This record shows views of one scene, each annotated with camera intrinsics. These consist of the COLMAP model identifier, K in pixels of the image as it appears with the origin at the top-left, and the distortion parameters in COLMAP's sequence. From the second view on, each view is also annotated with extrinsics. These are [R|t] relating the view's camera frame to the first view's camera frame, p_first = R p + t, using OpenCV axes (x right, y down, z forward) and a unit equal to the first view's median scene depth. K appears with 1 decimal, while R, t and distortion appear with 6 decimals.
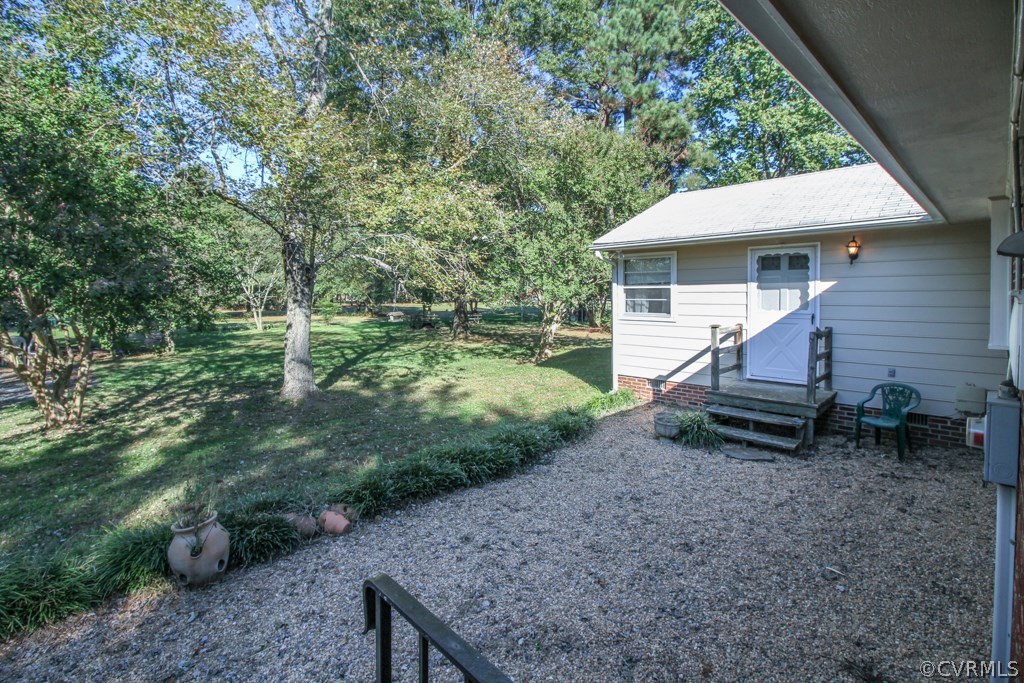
lens RADIAL K [[492.2, 0, 500.2], [0, 492.2, 300.1], [0, 0, 1]] dist [-0.003150, -0.005885]
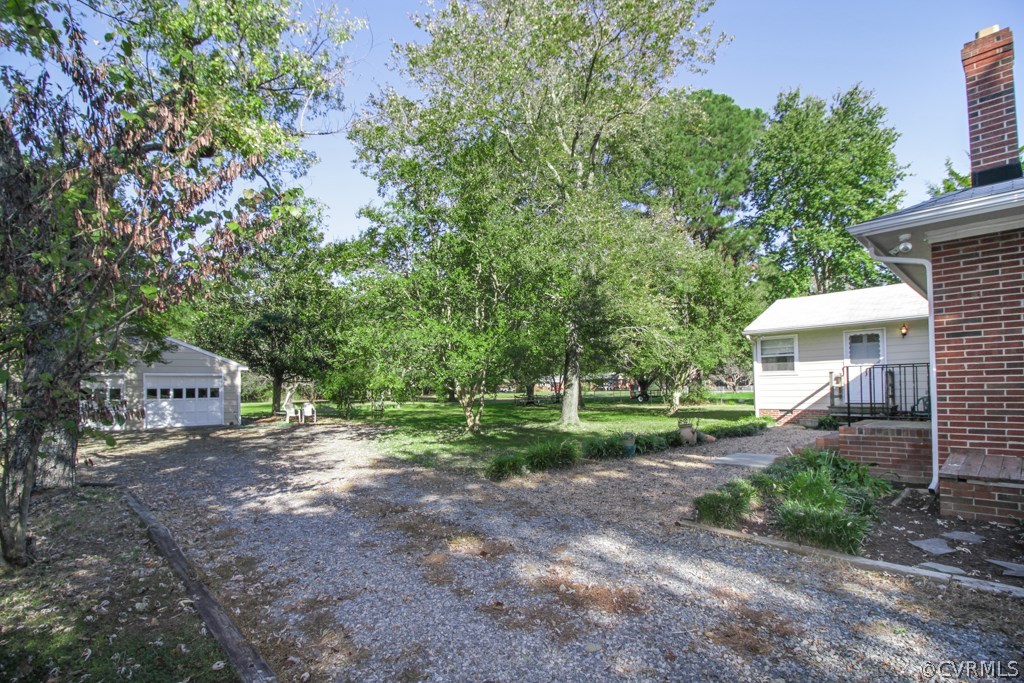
lens RADIAL K [[492.2, 0, 507.5], [0, 492.2, 380.5], [0, 0, 1]] dist [-0.003150, -0.005885]
pose [[0.999845, -0.010066, -0.014418, -0.728299], [0.009545, 0.999315, -0.035755, 0.131409], [0.014768, 0.035612, 0.999257, -0.843705]]
